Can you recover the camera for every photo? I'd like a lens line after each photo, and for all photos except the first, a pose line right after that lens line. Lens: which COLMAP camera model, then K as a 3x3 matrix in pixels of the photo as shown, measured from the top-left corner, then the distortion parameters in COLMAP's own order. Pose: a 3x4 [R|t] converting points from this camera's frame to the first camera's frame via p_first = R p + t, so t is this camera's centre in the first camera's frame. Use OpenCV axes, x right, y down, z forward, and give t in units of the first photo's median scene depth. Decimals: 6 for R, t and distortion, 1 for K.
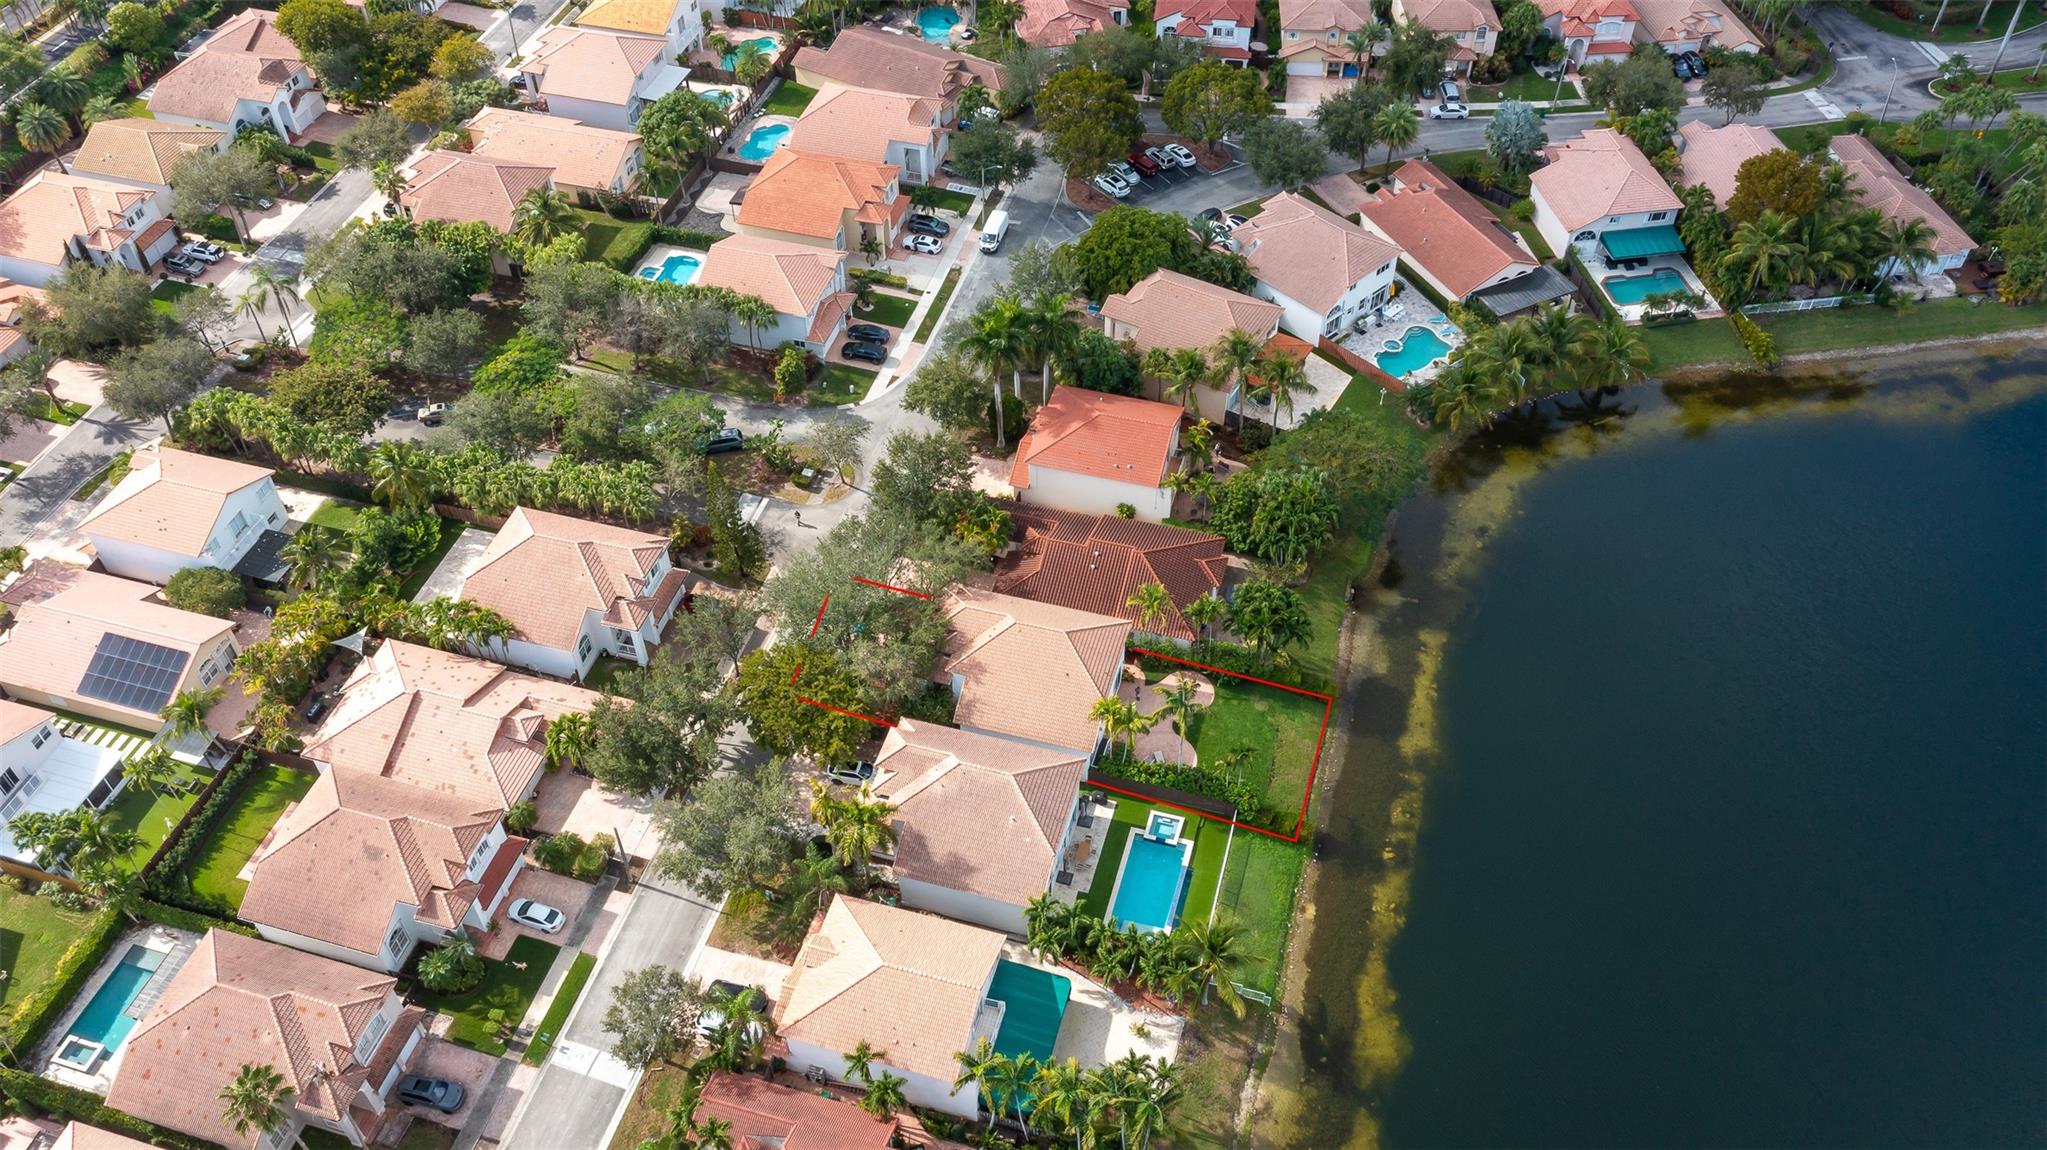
lens RADIAL K [[1620.4, 0, 1025.3], [0, 1620.4, 571.5], [0, 0, 1]] dist [-0.006805, 0.010706]
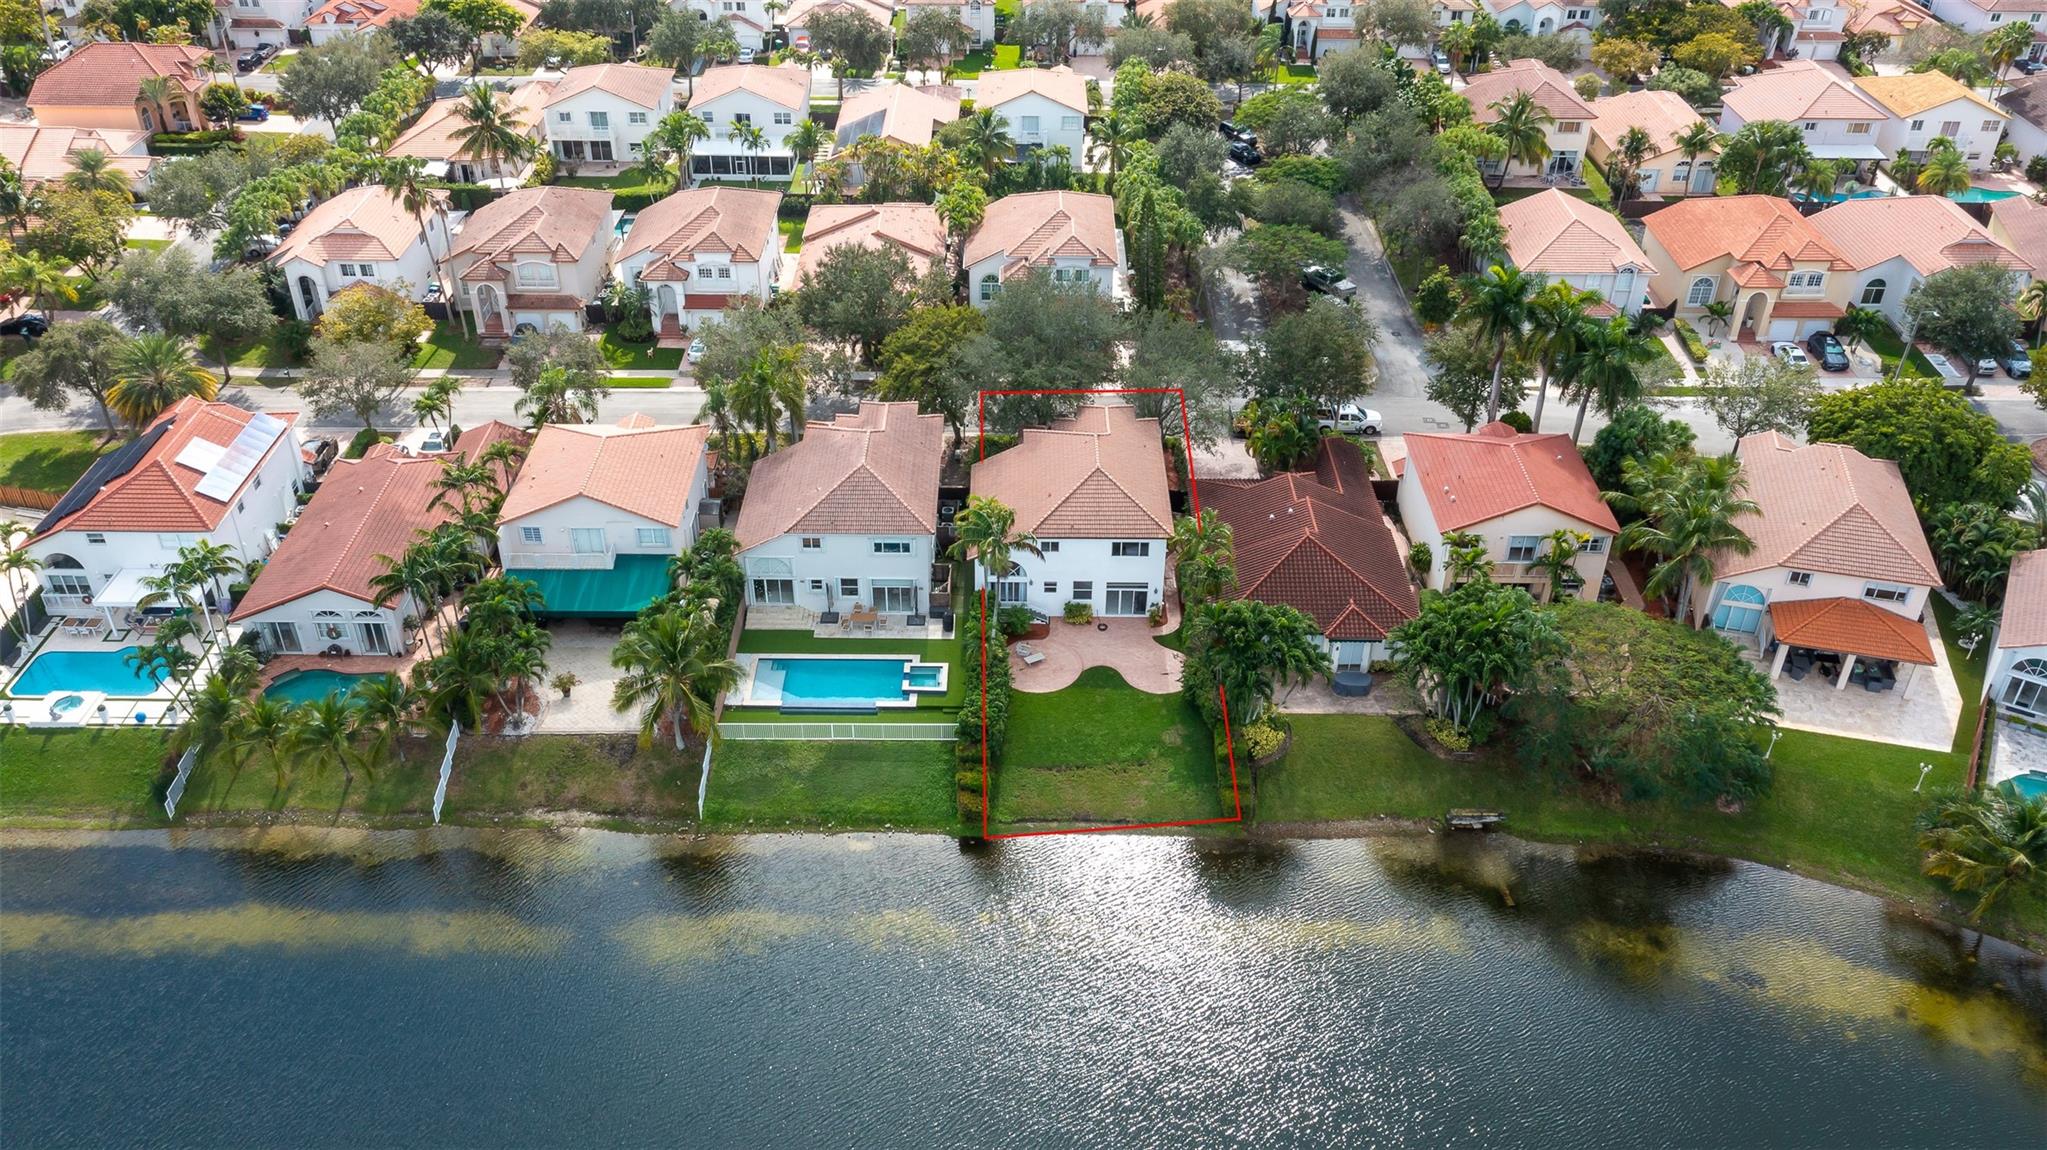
lens RADIAL K [[1620.4, 0, 1025.7], [0, 1620.4, 570.7], [0, 0, 1]] dist [-0.006805, 0.010706]
pose [[0.278636, 0.552389, -0.785639, 0.666041], [-0.699623, 0.677162, 0.227988, -0.084373], [0.657943, 0.486125, 0.575146, 0.551653]]
